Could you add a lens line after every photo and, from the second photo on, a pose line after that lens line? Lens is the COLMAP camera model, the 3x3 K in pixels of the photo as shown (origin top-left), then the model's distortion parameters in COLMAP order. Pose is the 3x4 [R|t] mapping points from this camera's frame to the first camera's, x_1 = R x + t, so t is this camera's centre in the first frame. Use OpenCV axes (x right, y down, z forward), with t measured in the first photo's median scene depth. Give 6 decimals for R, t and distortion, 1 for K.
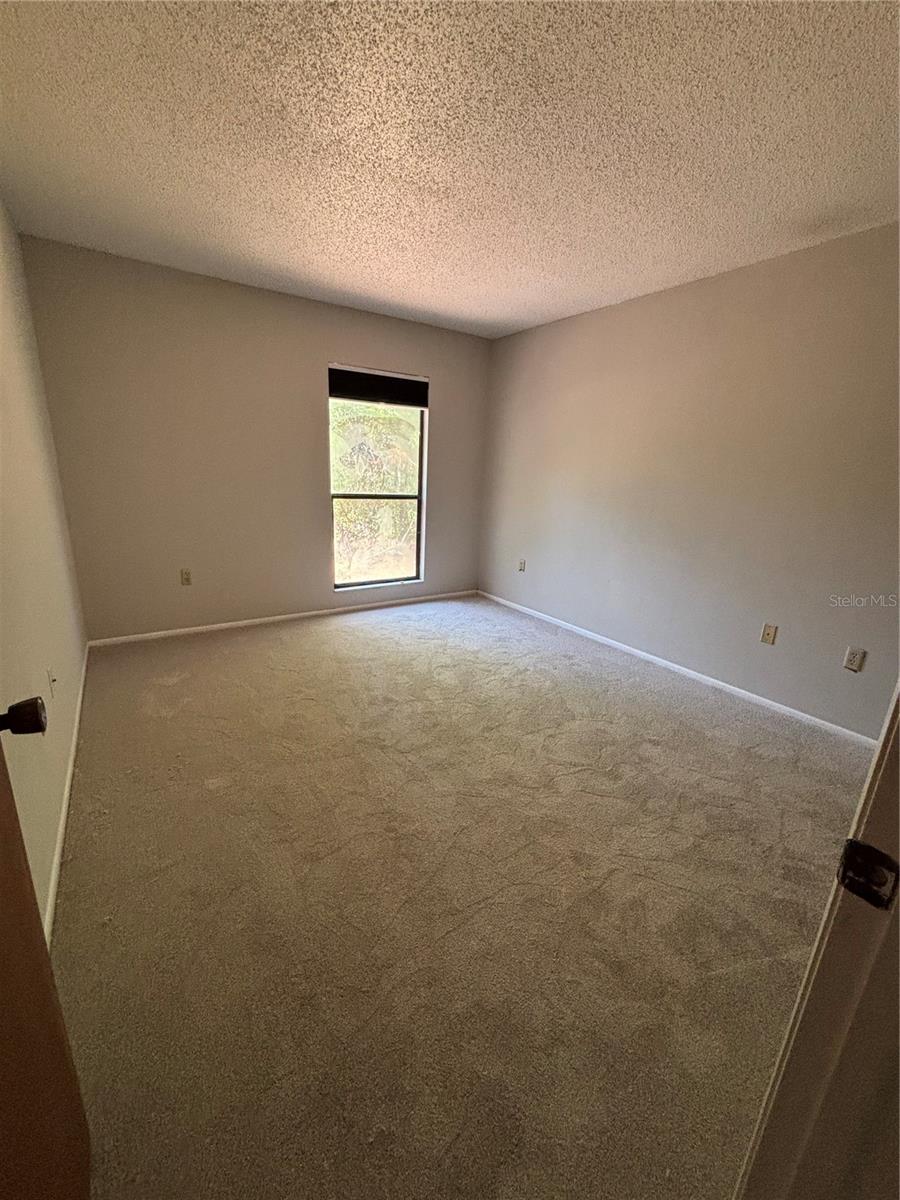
lens RADIAL K [[484.2, 0, 450.8], [0, 484.2, 599.8], [0, 0, 1]] dist [0.000239, -0.000006]
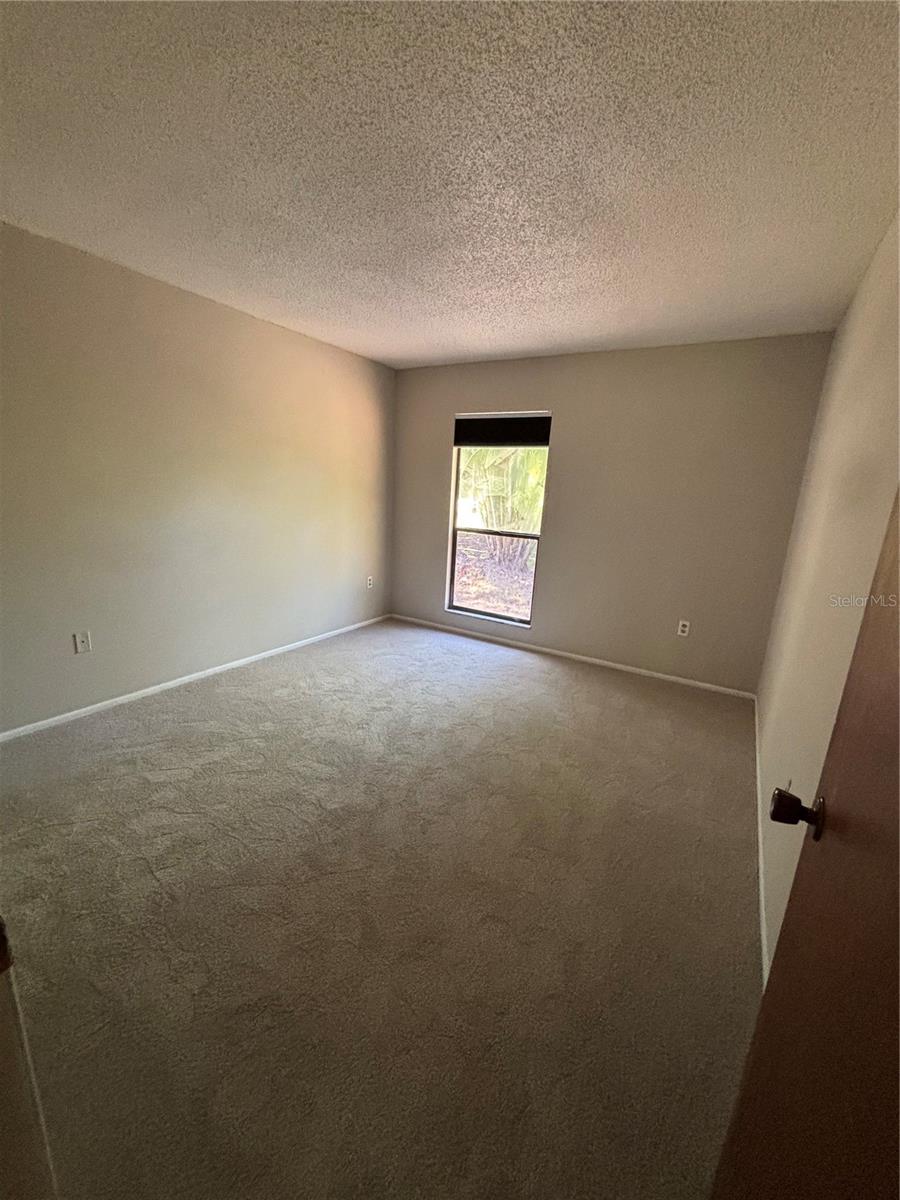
lens RADIAL K [[484.2, 0, 451.2], [0, 484.2, 600.0], [0, 0, 1]] dist [0.000239, -0.000006]
pose [[0.427124, 0.185752, -0.884907, 0.768526], [-0.278647, 0.958080, 0.066615, -0.120124], [0.860186, 0.218124, 0.460979, 0.476298]]
